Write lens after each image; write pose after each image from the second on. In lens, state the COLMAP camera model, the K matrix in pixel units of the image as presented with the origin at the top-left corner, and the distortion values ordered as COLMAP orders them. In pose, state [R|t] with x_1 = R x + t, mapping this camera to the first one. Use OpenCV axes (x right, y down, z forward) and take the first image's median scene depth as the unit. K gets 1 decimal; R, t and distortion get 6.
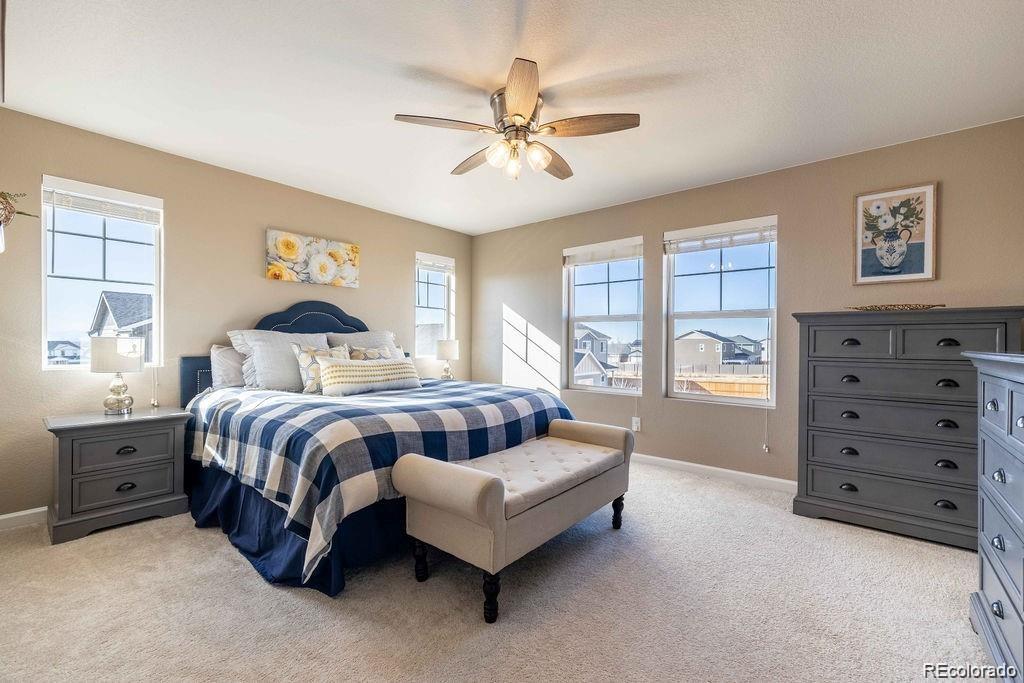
lens RADIAL K [[432.9, 0, 515.9], [0, 432.9, 342.5], [0, 0, 1]] dist [0.001790, 0.000125]
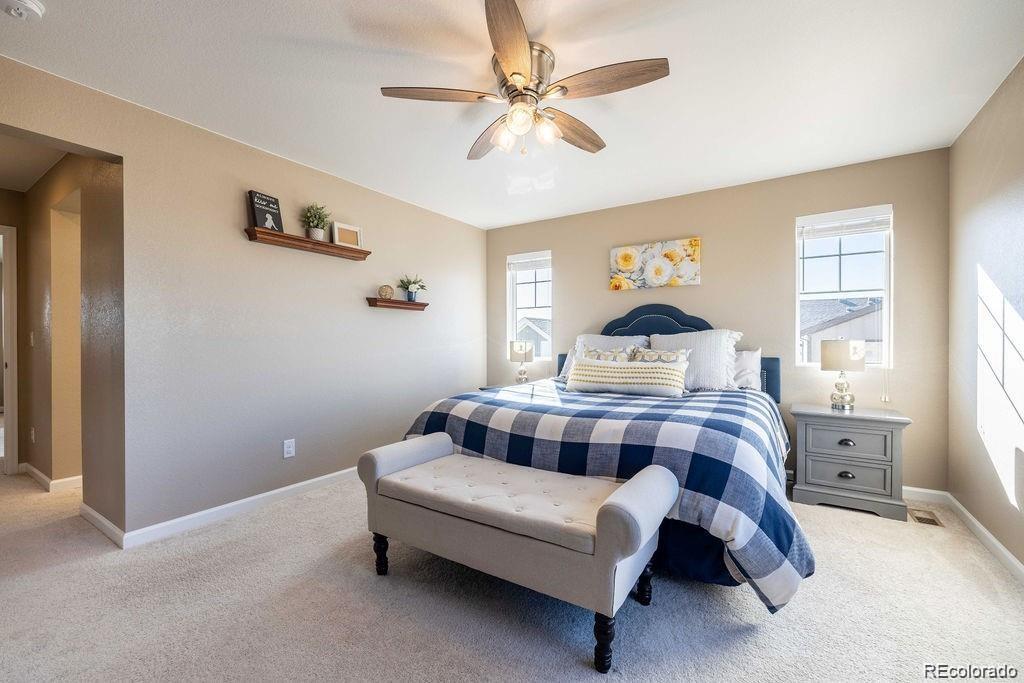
lens RADIAL K [[426.5, 0, 513.2], [0, 426.5, 349.4], [0, 0, 1]] dist [-0.071972, 0.000042]
pose [[0.110881, 0.005289, -0.993820, 0.507544], [0.004881, 0.999971, 0.005866, 0.005892], [0.993822, -0.005501, 0.110852, 0.548197]]
